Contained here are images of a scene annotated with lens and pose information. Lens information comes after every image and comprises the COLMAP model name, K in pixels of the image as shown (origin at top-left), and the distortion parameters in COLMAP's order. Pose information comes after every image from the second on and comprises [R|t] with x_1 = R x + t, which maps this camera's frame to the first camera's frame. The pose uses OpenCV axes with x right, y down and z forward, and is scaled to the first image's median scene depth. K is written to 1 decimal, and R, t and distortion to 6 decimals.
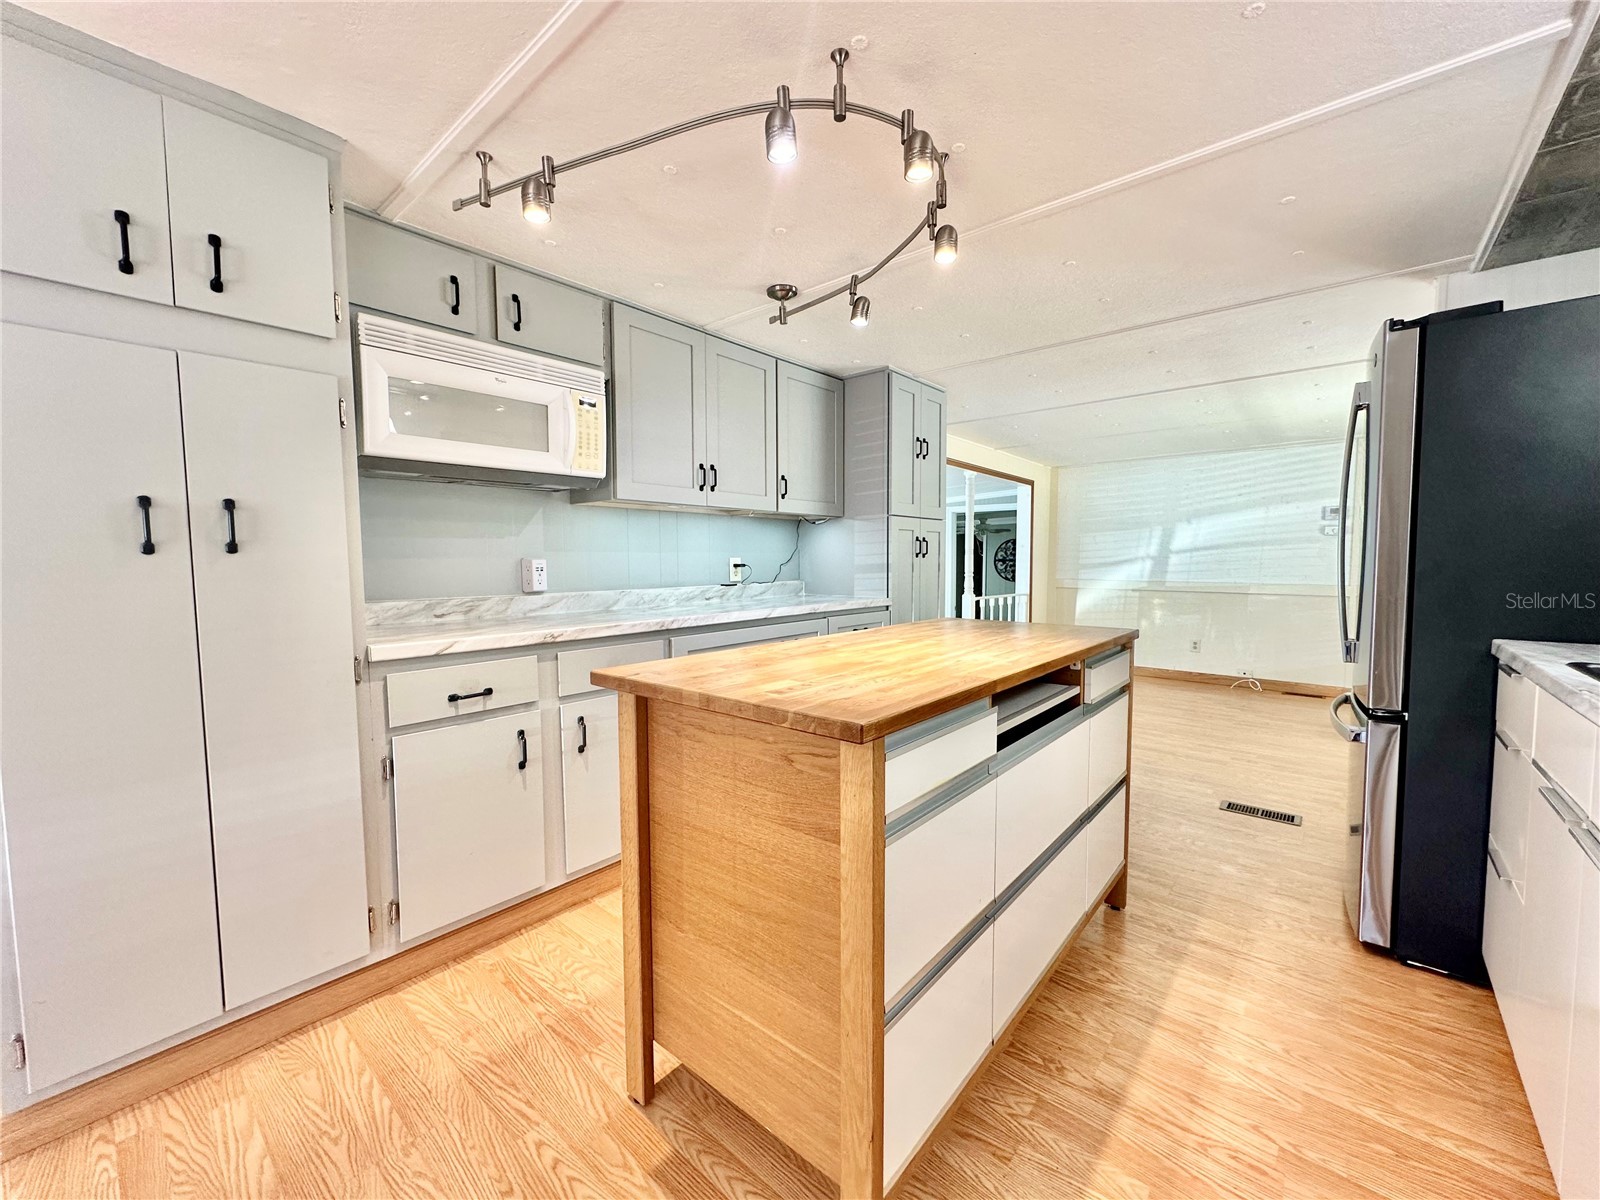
lens RADIAL K [[638.3, 0, 800.0], [0, 638.3, 600.0], [0, 0, 1]] dist [-0.001387, 0.000145]
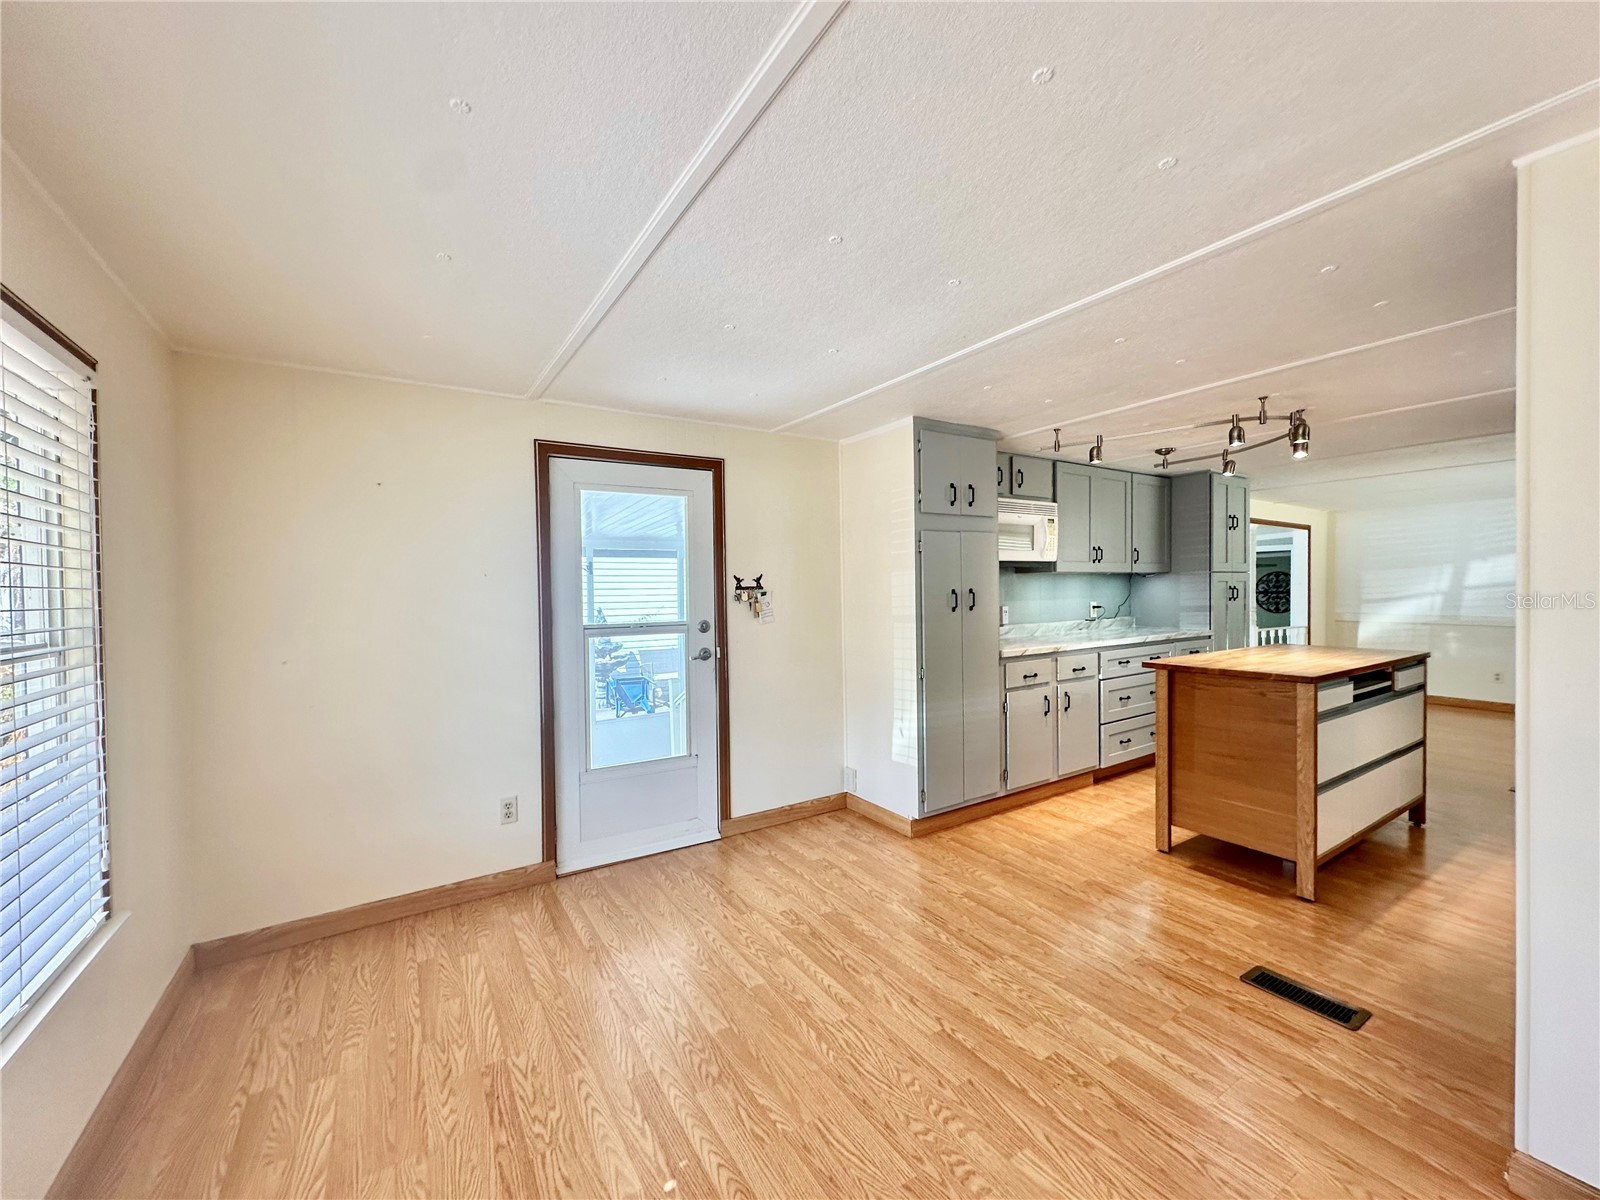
lens RADIAL K [[638.3, 0, 800.0], [0, 638.3, 600.0], [0, 0, 1]] dist [-0.001387, 0.000145]
pose [[0.958218, -0.002148, -0.286030, -0.540374], [-0.009820, 0.999135, -0.040402, -0.005209], [0.285869, 0.041523, 0.957369, -1.016387]]
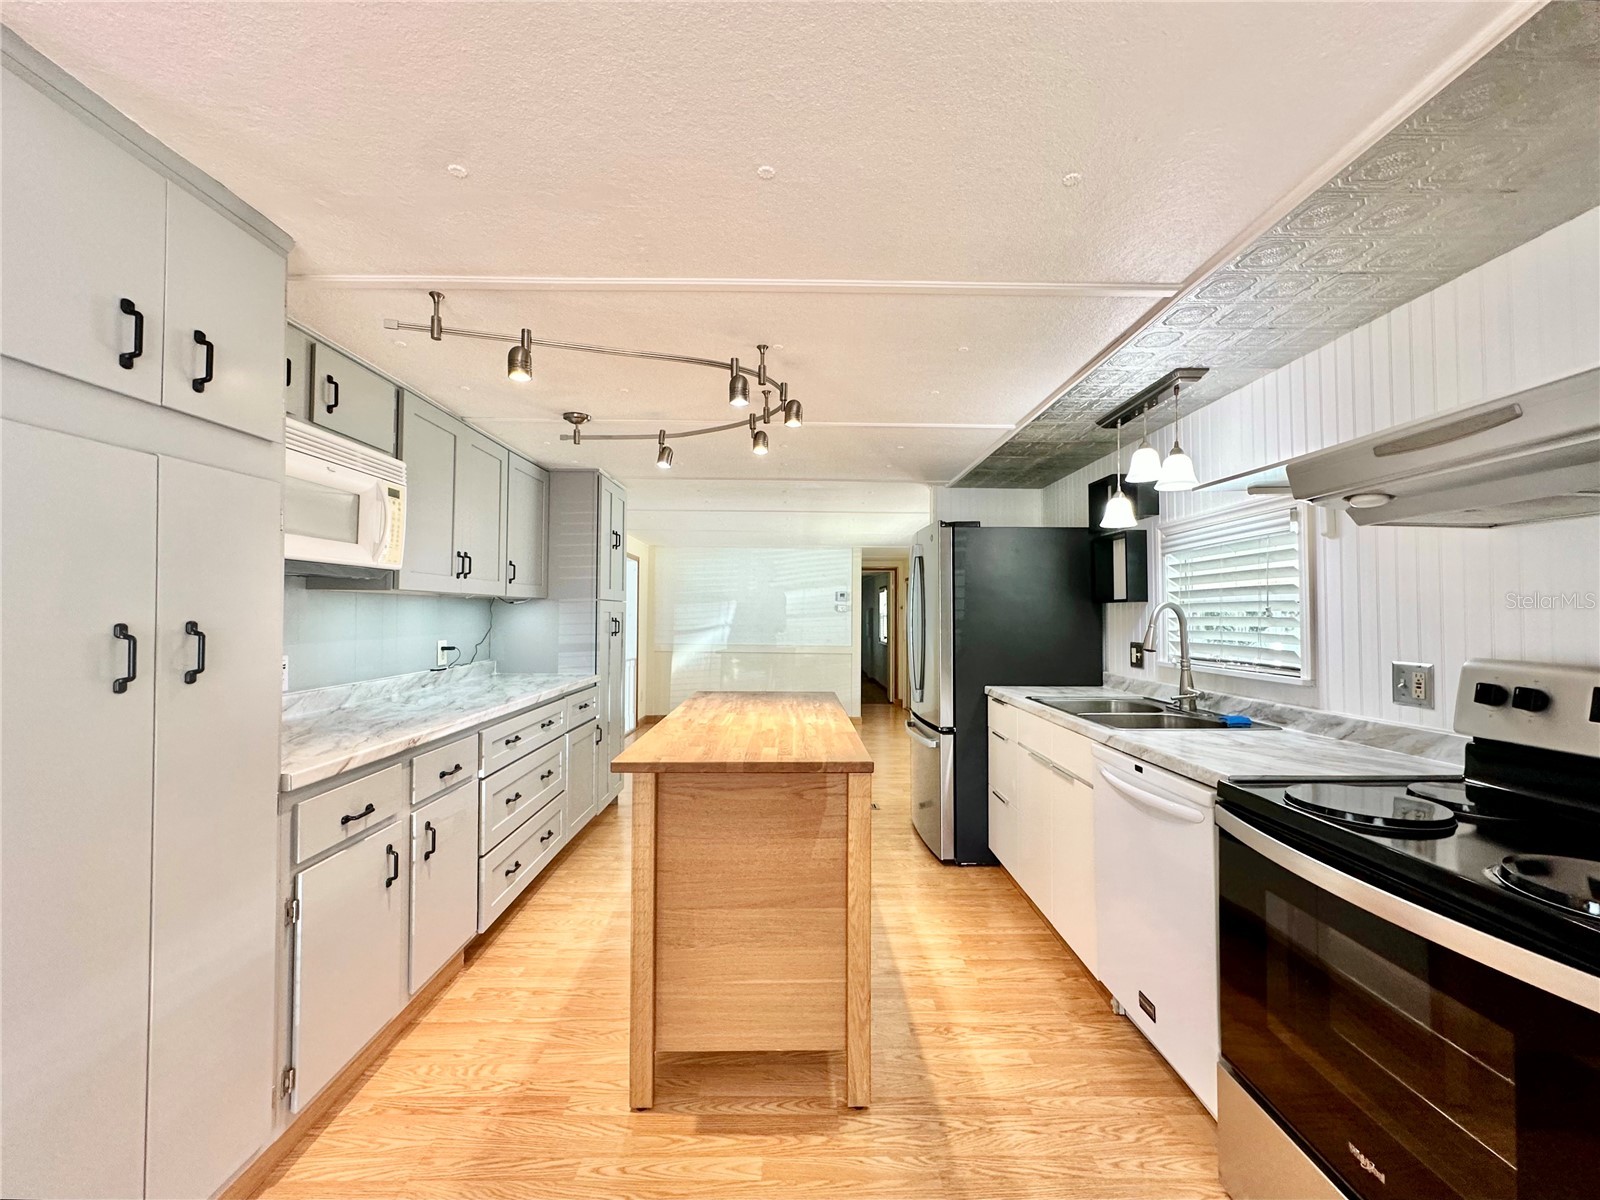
lens RADIAL K [[656.2, 0, 800.0], [0, 656.2, 600.0], [0, 0, 1]] dist [-0.000506, -0.000009]
pose [[0.751131, 0.022227, 0.659779, -0.567054], [0.032842, 0.996937, -0.070974, -0.063403], [-0.659336, 0.074980, 0.748100, -0.145718]]
